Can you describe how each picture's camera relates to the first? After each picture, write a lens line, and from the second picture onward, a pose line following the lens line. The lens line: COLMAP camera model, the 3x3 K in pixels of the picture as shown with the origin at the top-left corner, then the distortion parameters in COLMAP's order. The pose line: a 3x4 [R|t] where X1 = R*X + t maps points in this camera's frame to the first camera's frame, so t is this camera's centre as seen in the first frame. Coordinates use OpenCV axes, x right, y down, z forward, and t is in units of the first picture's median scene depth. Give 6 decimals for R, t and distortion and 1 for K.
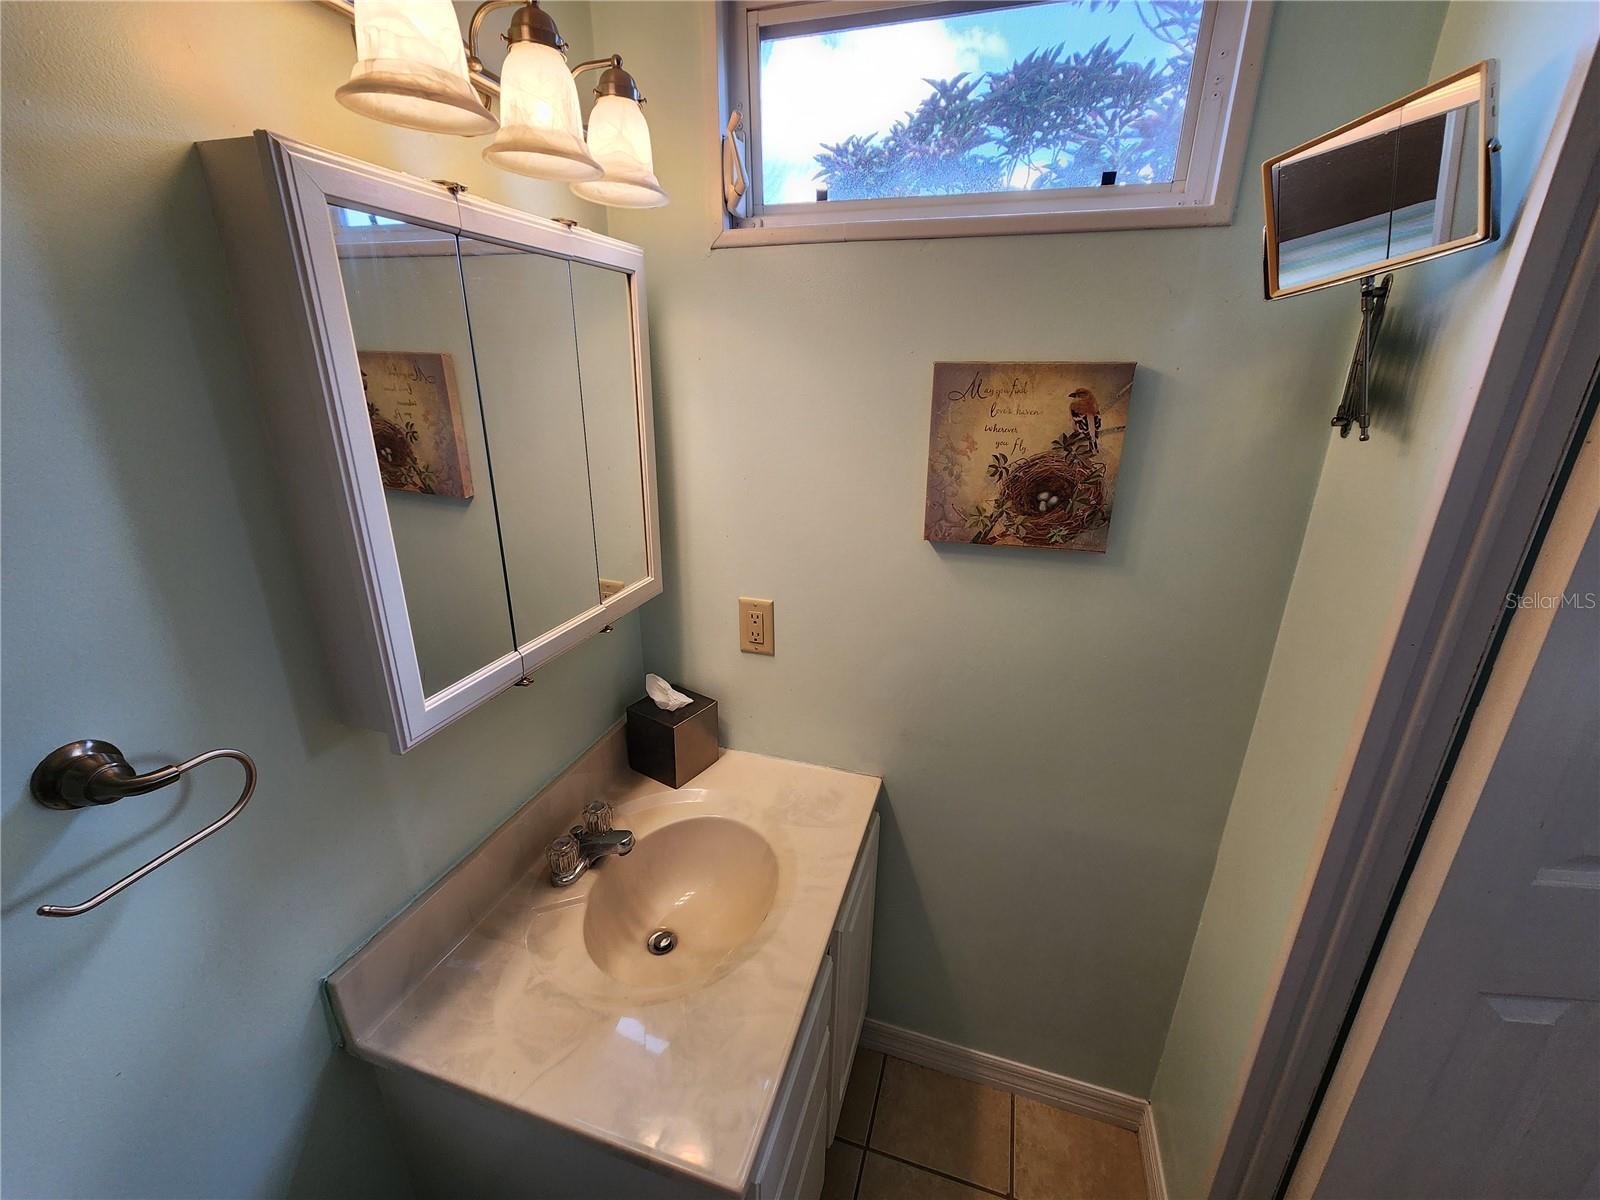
lens RADIAL K [[659.6, 0, 798.7], [0, 659.6, 600.6], [0, 0, 1]] dist [-0.002058, 0.001303]
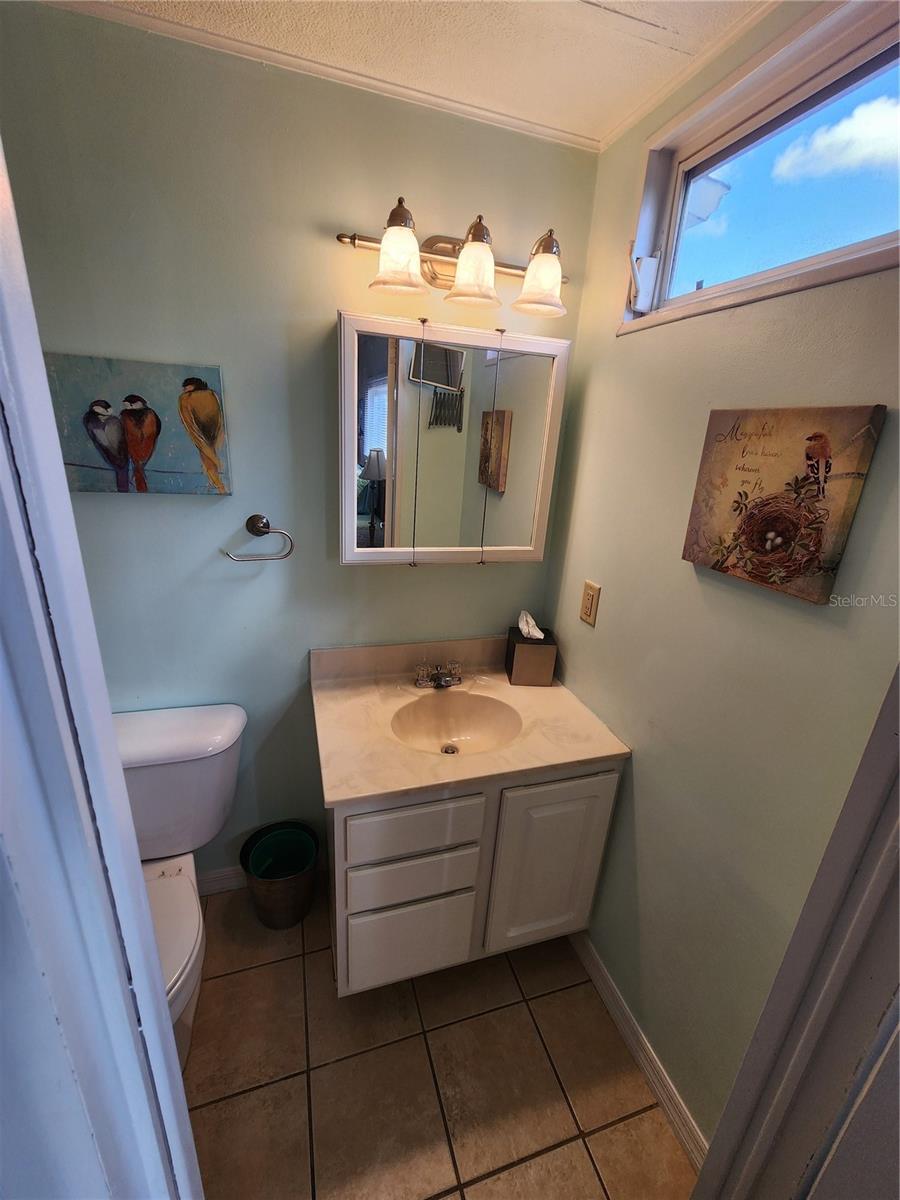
lens RADIAL K [[494.7, 0, 452.9], [0, 494.7, 603.4], [0, 0, 1]] dist [-0.002058, 0.001303]
pose [[0.575350, 0.295509, -0.762658, 0.711710], [-0.328522, 0.937421, 0.115388, 0.018140], [0.749030, 0.184162, 0.636426, 0.140825]]
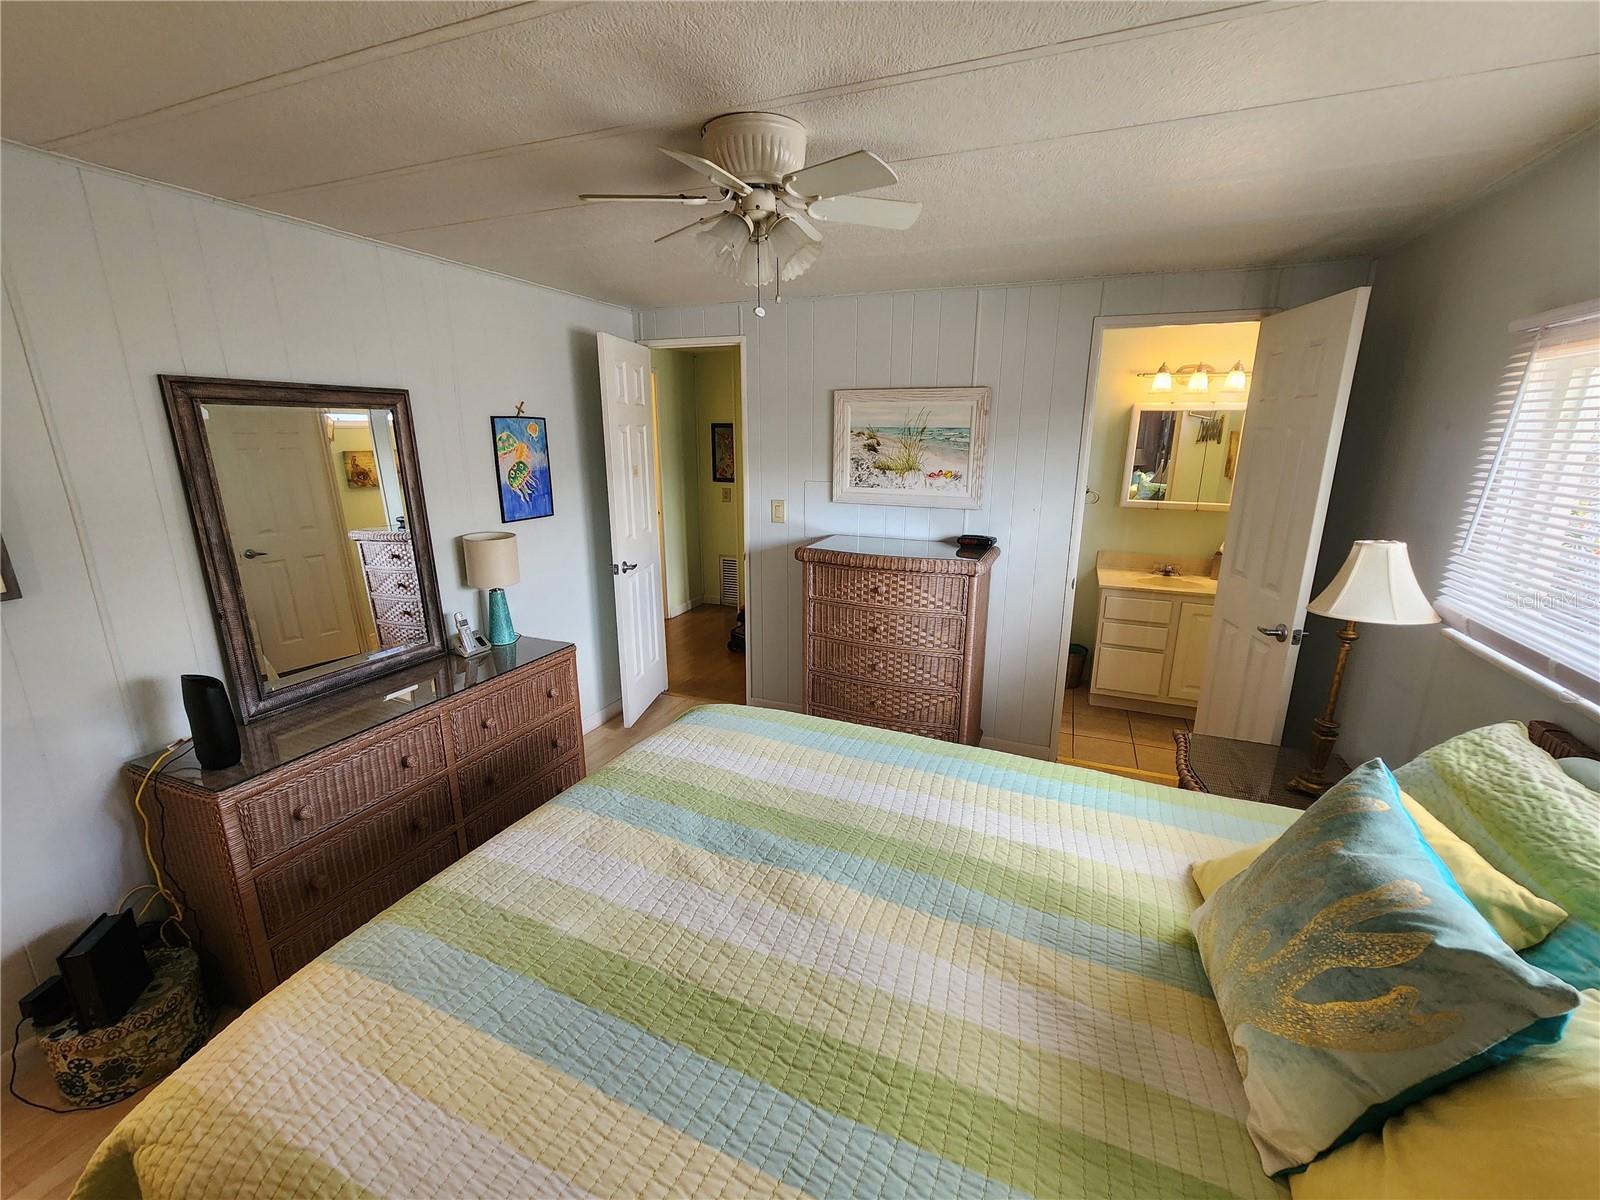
lens RADIAL K [[659.6, 0, 804.6], [0, 659.6, 599.5], [0, 0, 1]] dist [-0.002058, 0.001303]
pose [[-0.080675, 0.248147, -0.965357, 3.366763], [-0.342856, 0.902505, 0.260644, 0.280332], [0.935917, 0.352006, 0.012269, -0.794122]]
